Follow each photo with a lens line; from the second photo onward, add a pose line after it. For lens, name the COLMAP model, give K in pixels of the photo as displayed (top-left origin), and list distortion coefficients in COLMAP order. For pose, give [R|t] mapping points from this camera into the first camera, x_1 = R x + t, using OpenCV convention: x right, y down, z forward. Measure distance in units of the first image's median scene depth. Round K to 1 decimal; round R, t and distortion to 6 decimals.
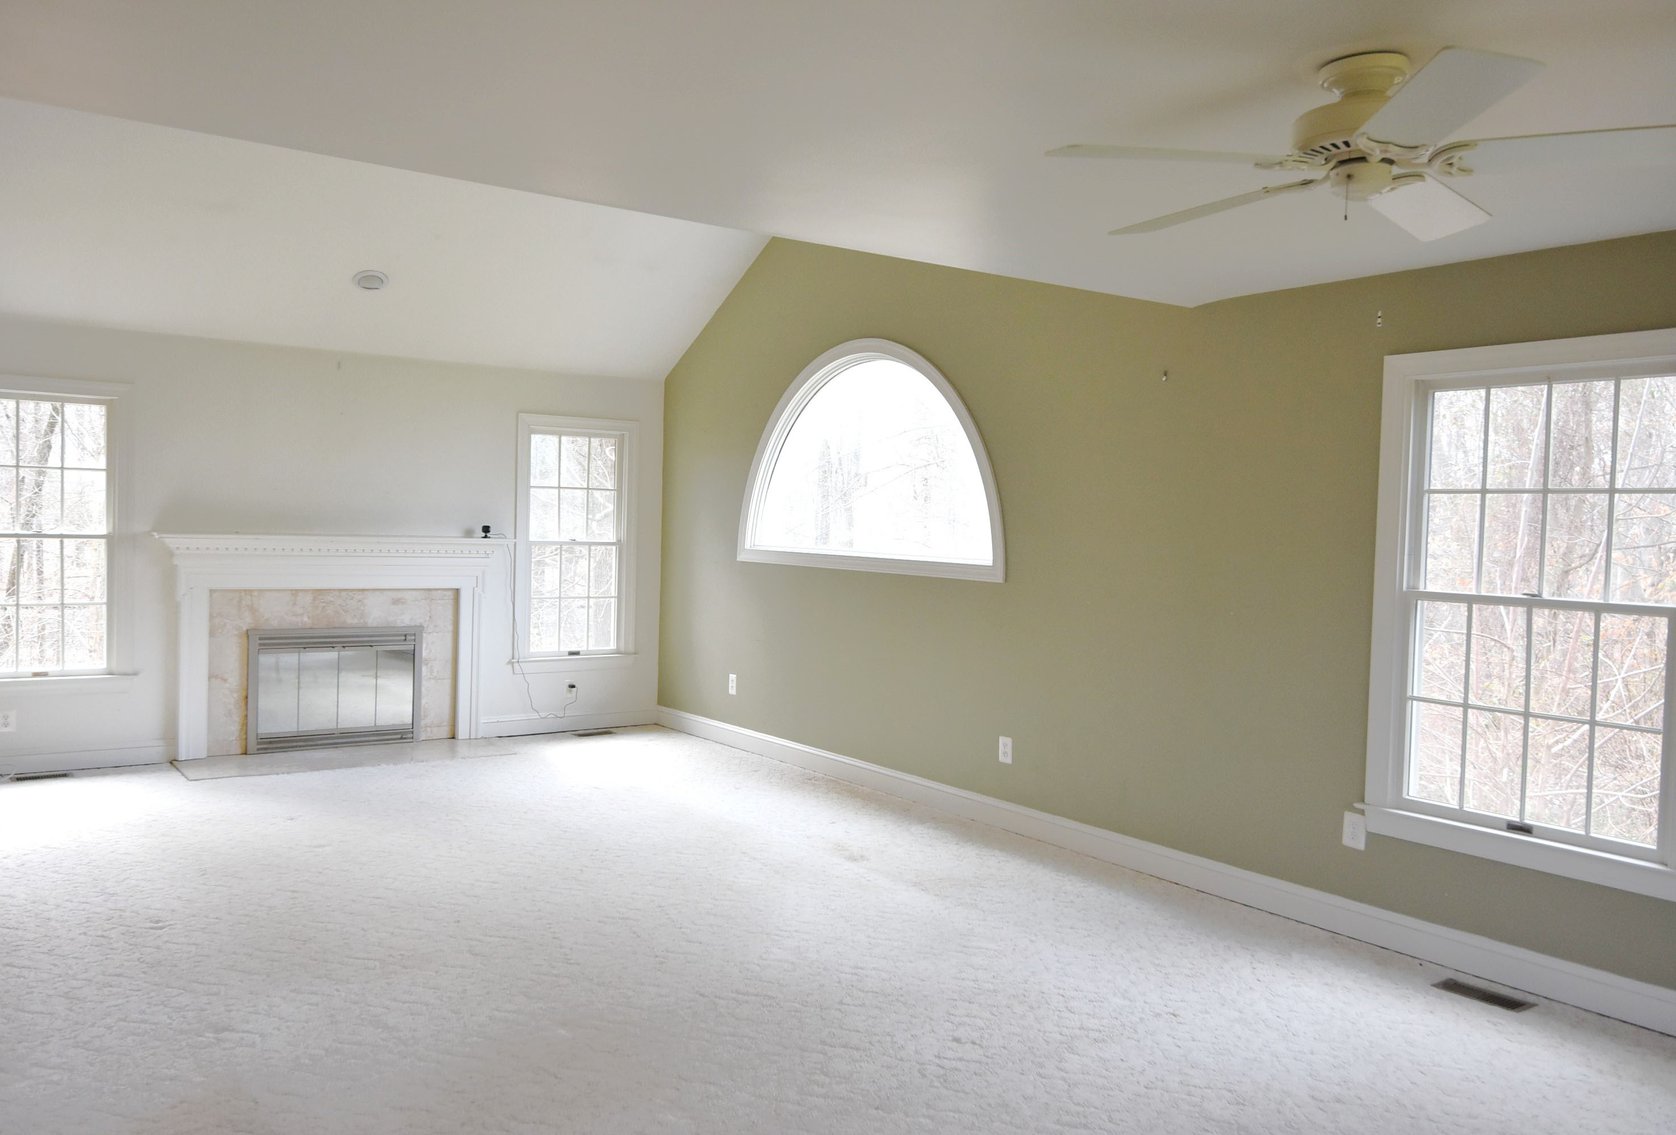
lens RADIAL K [[1307.8, 0, 838.0], [0, 1307.8, 567.5], [0, 0, 1]] dist [-0.004466, -0.004728]
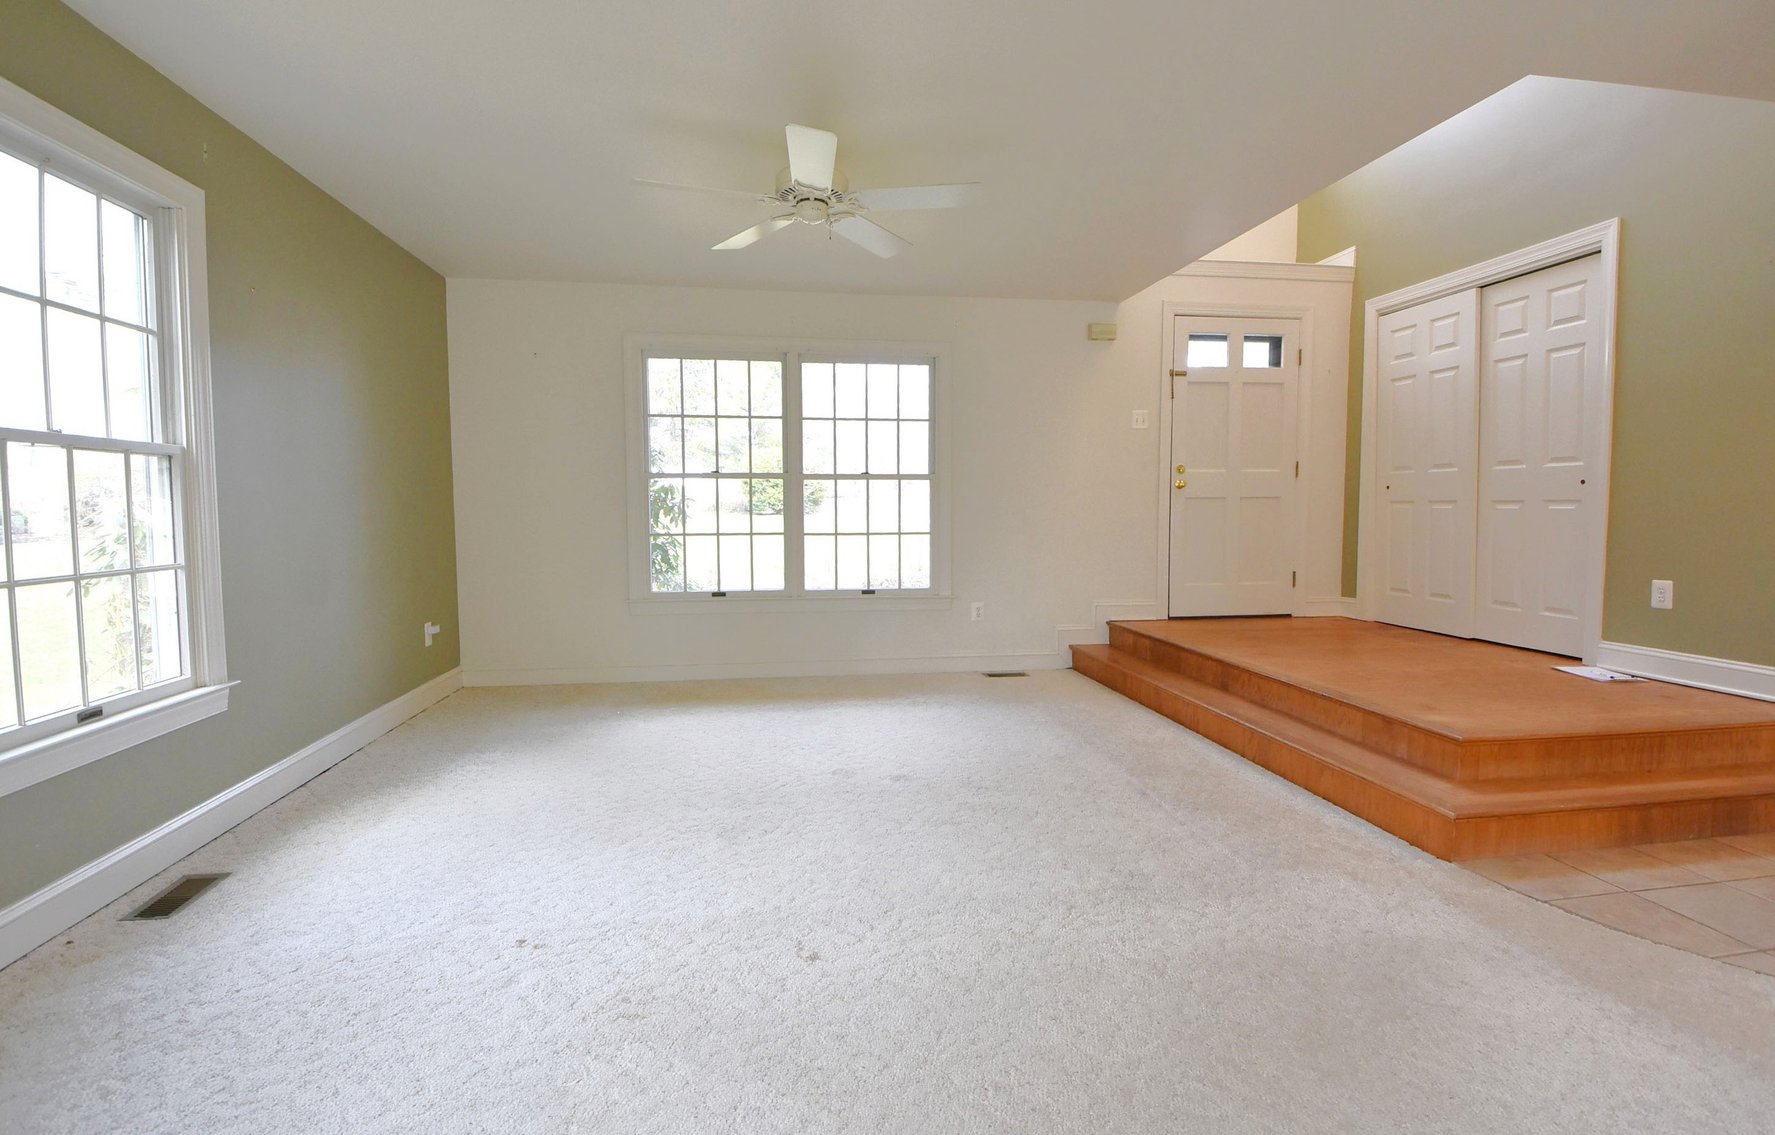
lens RADIAL K [[805.8, 0, 887.5], [0, 805.8, 567.5], [0, 0, 1]] dist [-0.000789, -0.000121]
pose [[-0.892488, -0.058613, 0.447247, -0.272165], [-0.008803, 0.993596, 0.112647, 0.088361], [-0.450985, 0.096599, -0.887288, 2.279162]]
